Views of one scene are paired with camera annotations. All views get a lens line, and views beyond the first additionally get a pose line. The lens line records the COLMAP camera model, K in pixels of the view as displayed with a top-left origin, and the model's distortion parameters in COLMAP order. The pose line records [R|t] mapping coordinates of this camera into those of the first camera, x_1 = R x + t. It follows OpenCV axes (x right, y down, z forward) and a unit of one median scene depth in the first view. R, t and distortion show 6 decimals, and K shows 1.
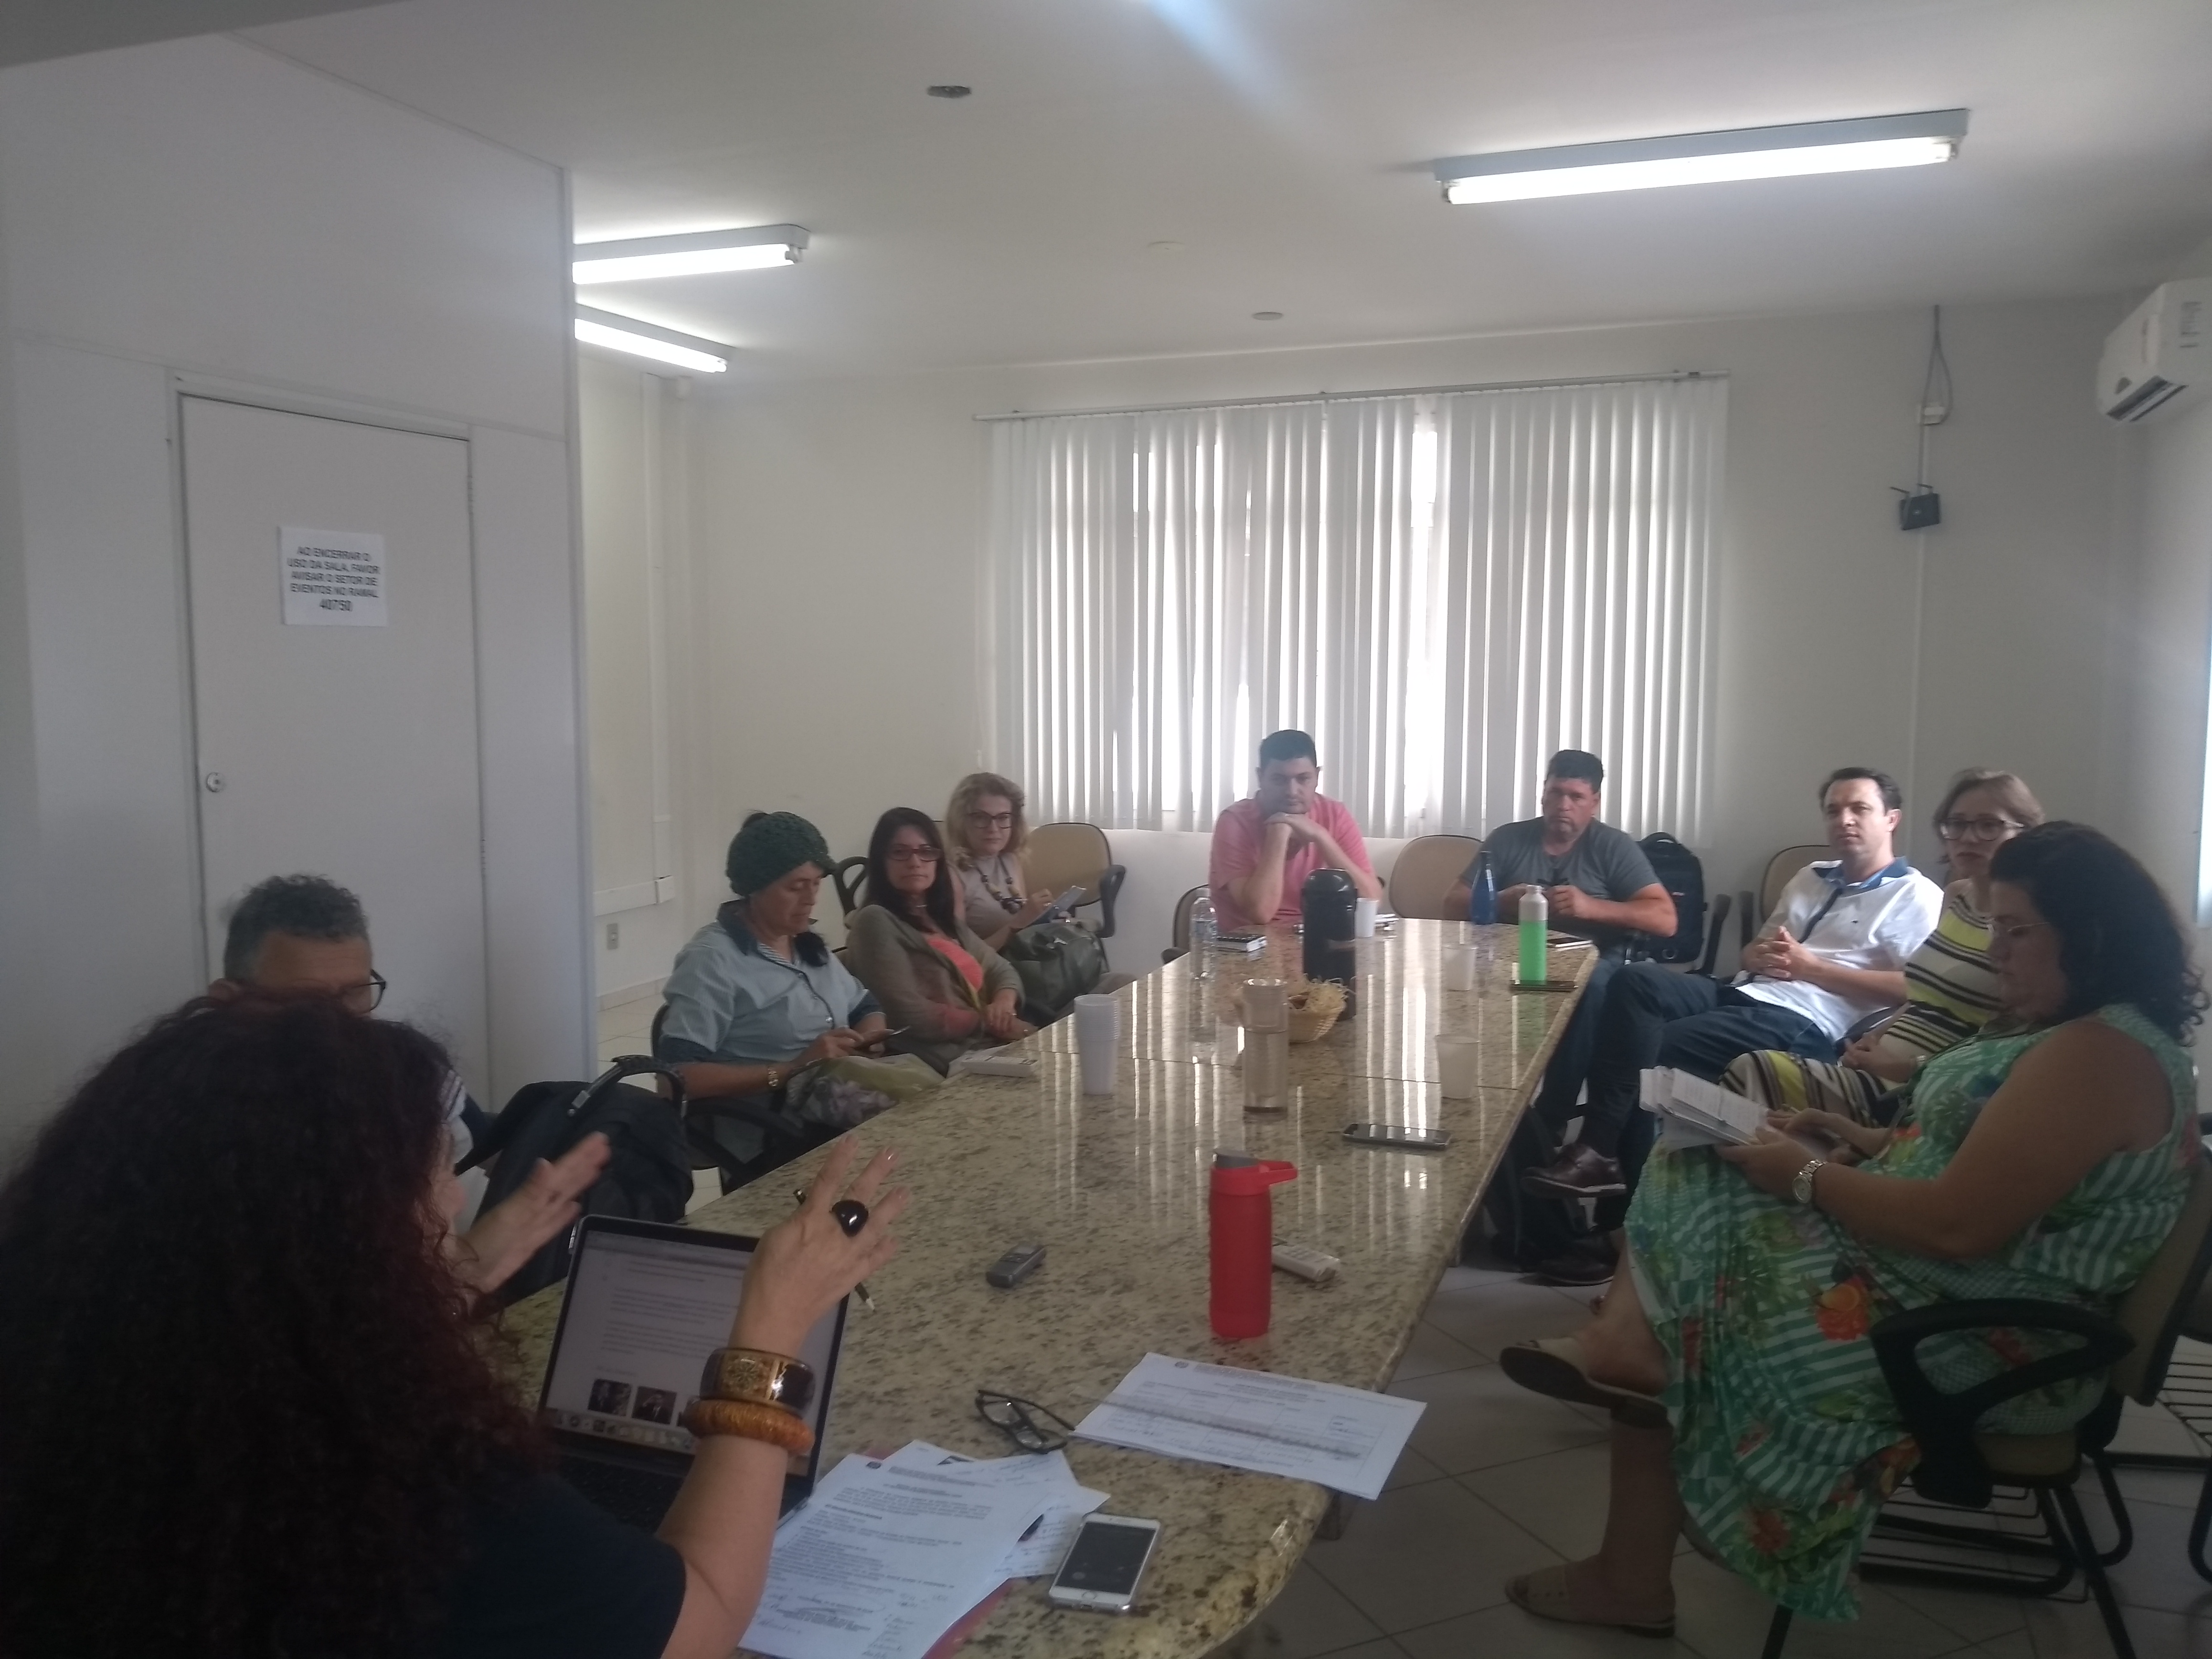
lens RADIAL K [[1718.0, 0, 1083.6], [0, 1718.0, 839.1], [0, 0, 1]] dist [0.014689, -0.039117]
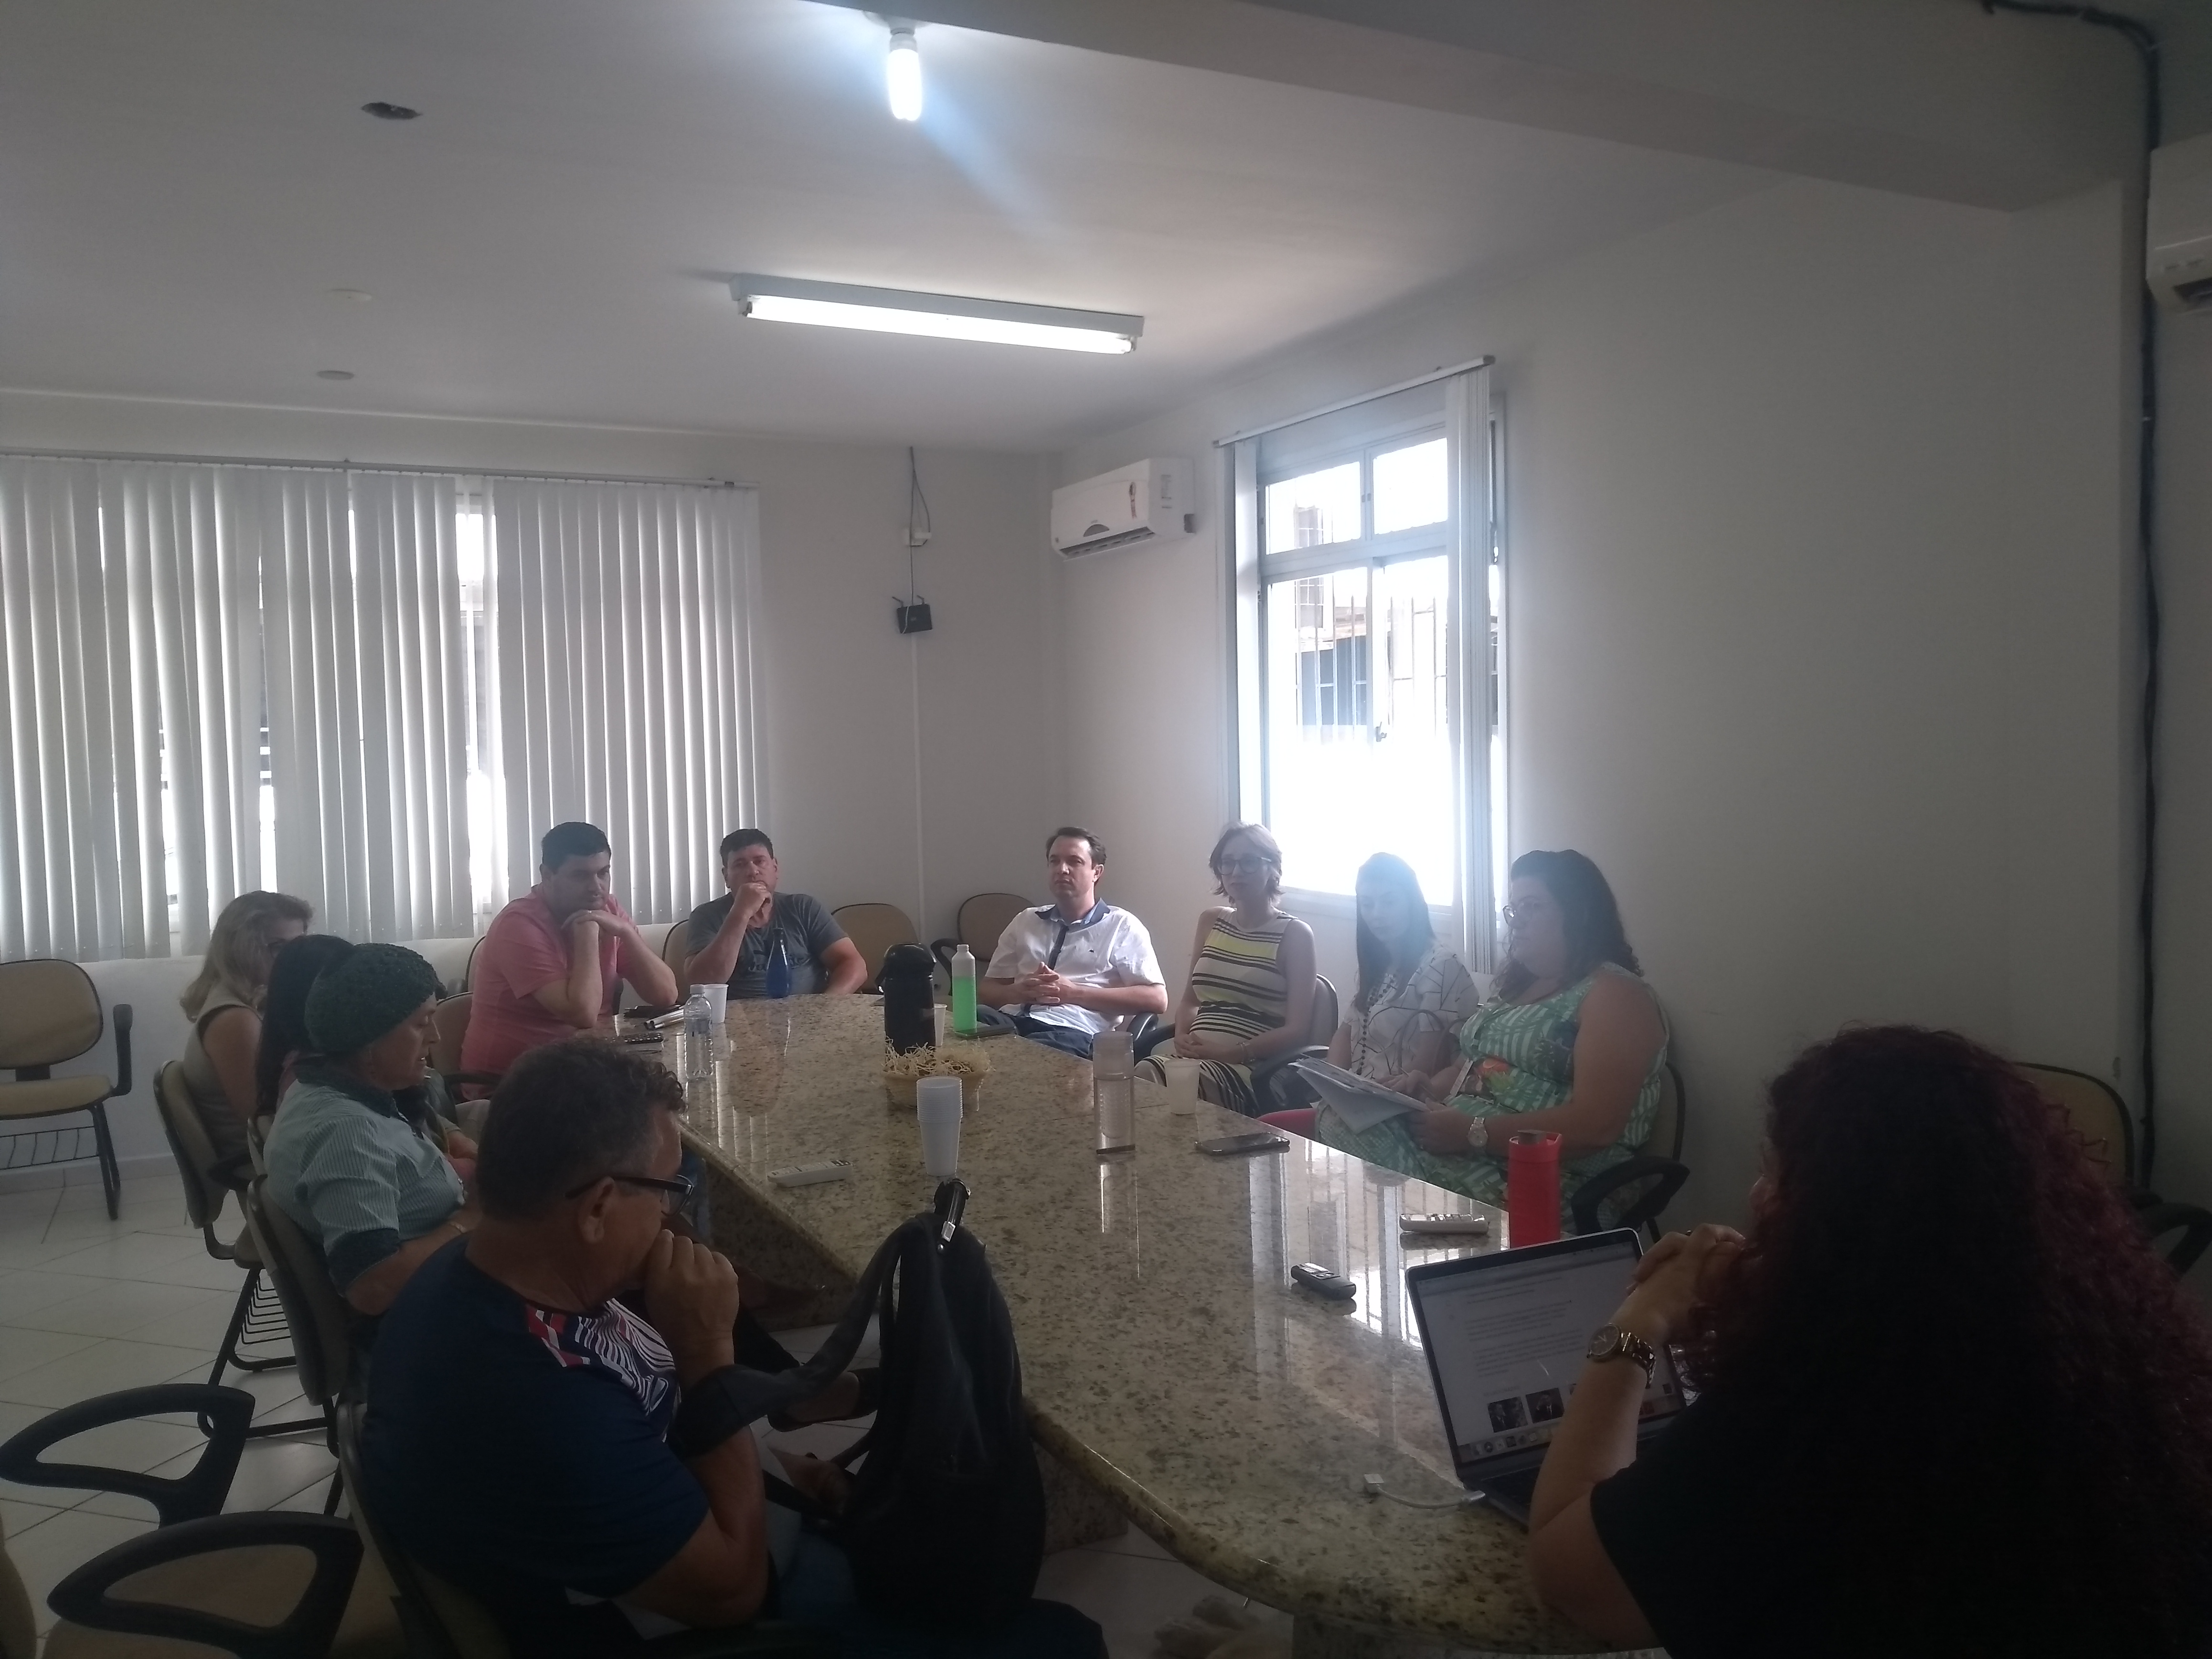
lens RADIAL K [[1718.0, 0, 1112.6], [0, 1718.0, 844.6], [0, 0, 1]] dist [0.014689, -0.039117]
pose [[0.674267, -0.059669, 0.736073, -0.439150], [0.092654, 0.995690, -0.004159, -0.021560], [-0.732652, 0.071004, 0.676889, 0.144319]]
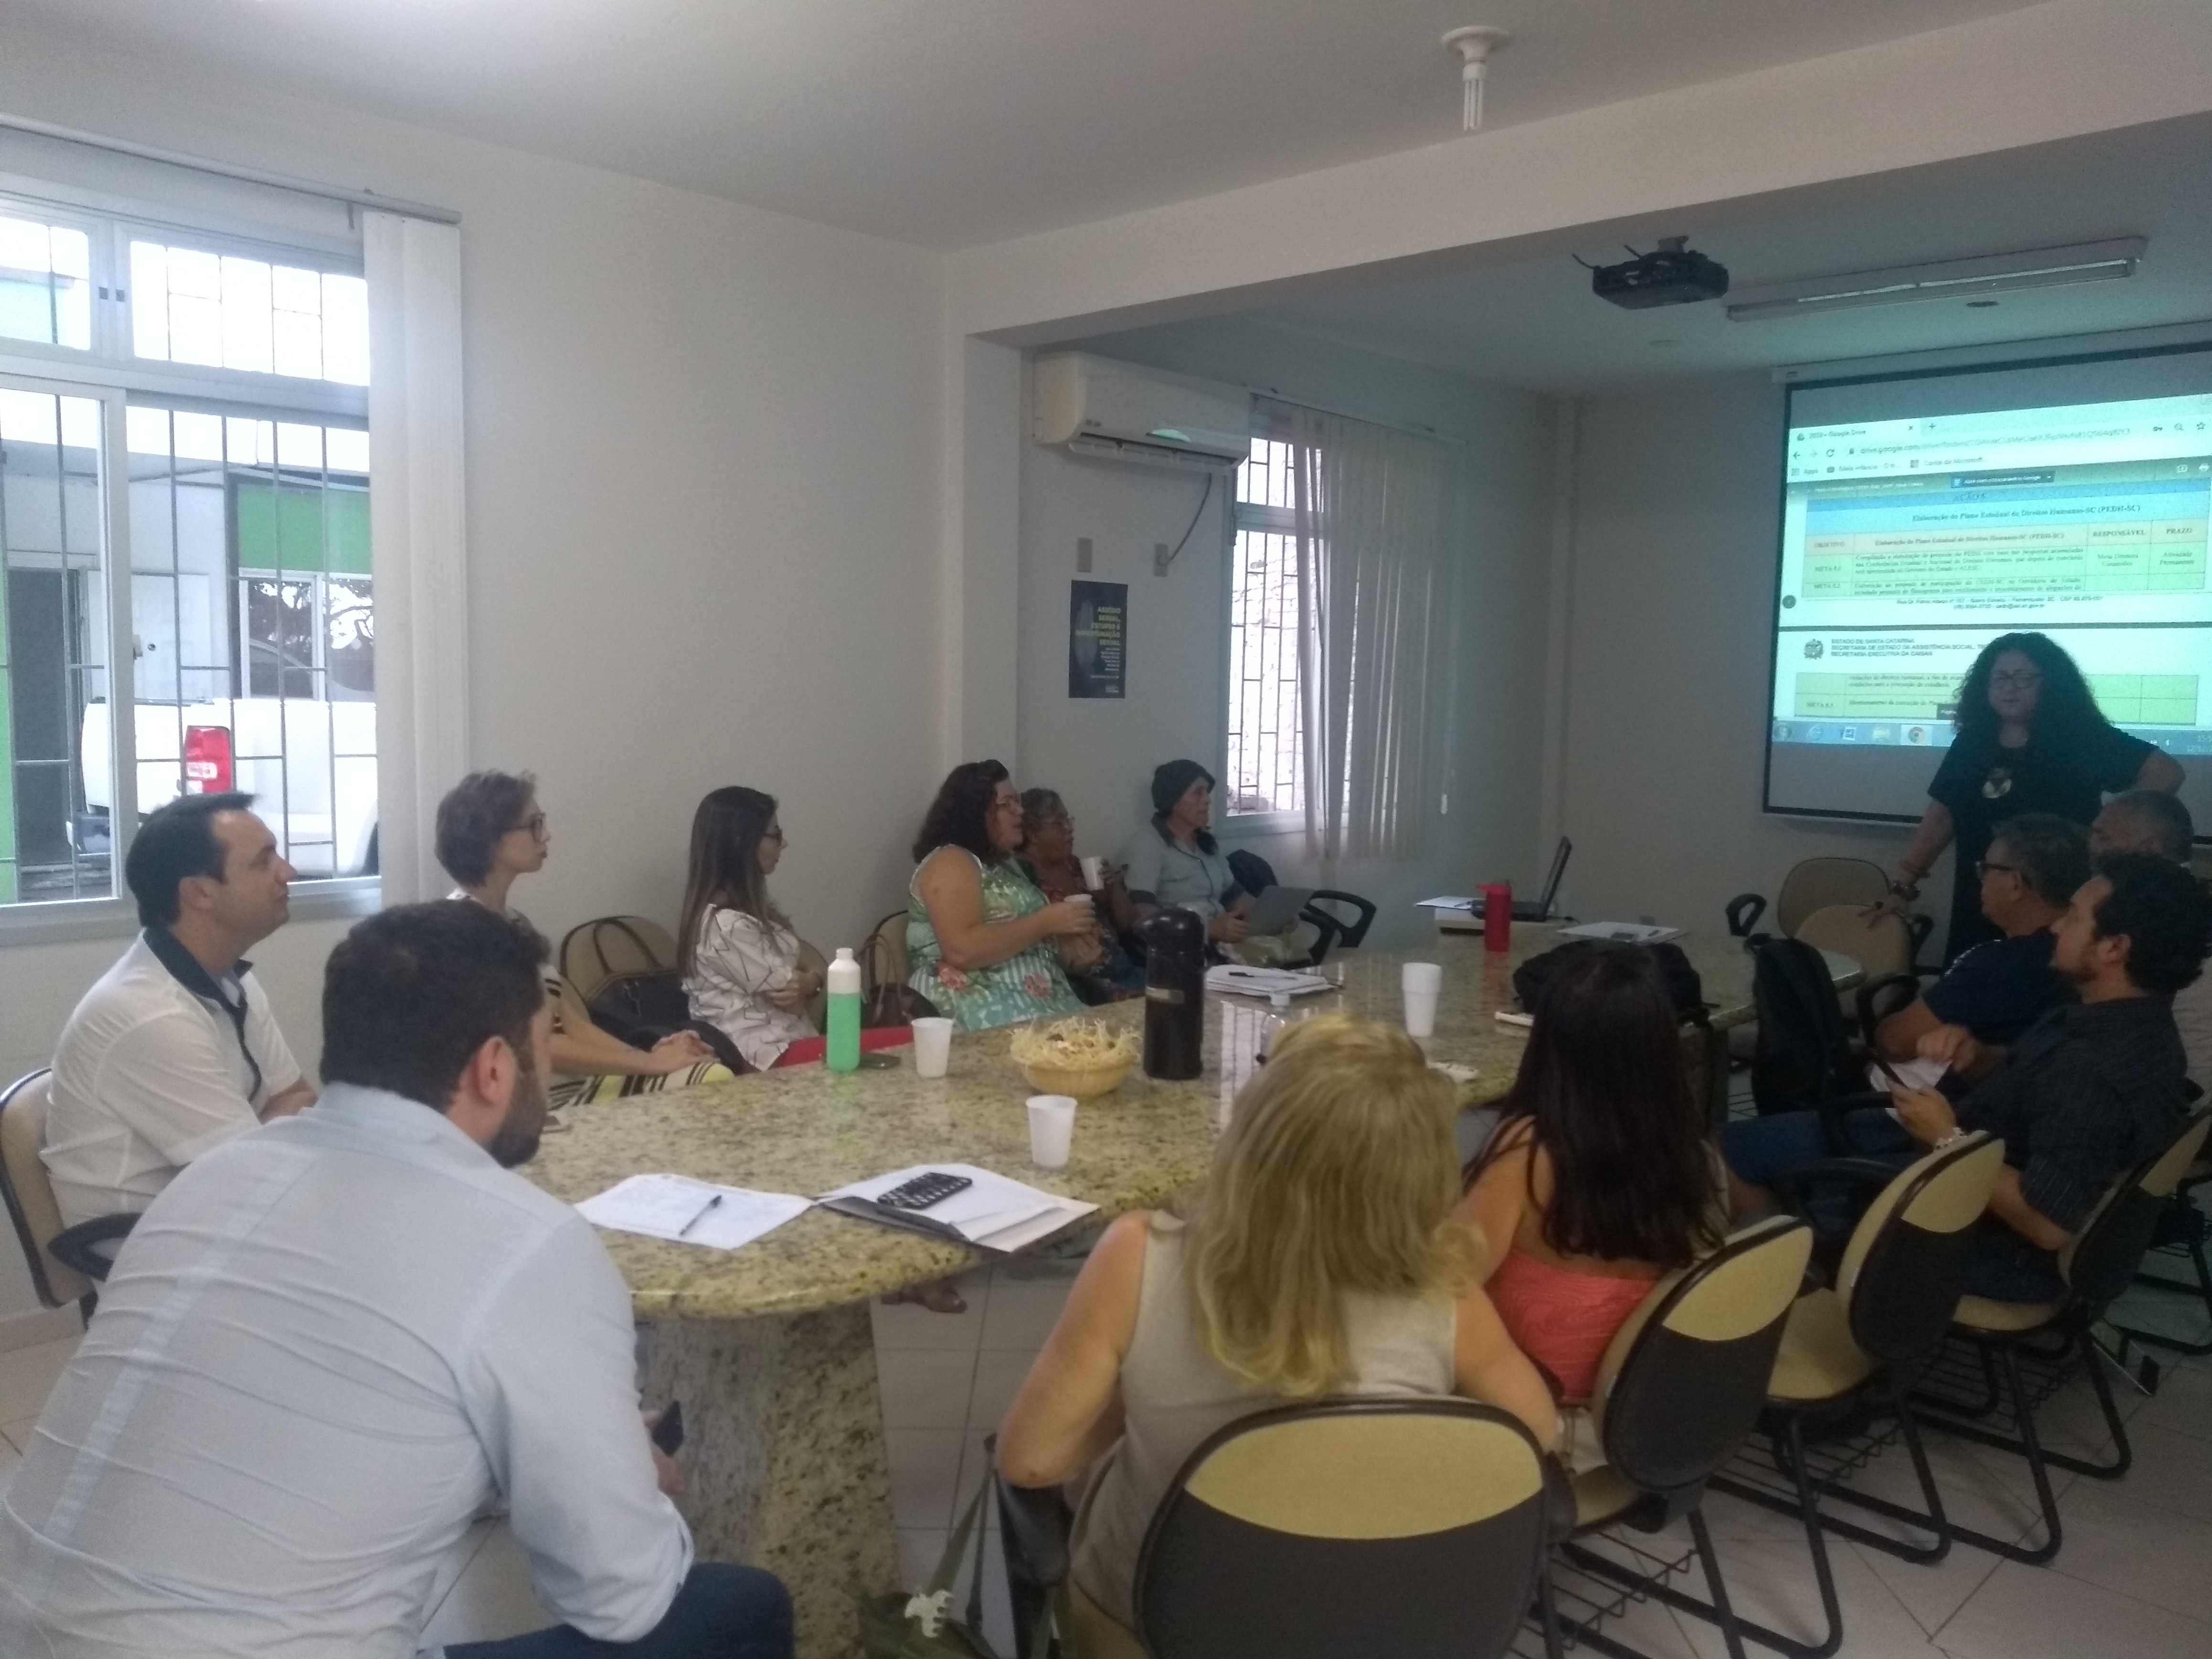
lens RADIAL K [[1704.9, 0, 1095.7], [0, 1704.9, 847.0], [0, 0, 1]] dist [0.012140, -0.015899]
pose [[-0.922281, -0.049239, 0.383370, -0.128183], [0.025030, 0.982162, 0.186361, -0.144858], [-0.385708, 0.181474, -0.904598, 1.478029]]
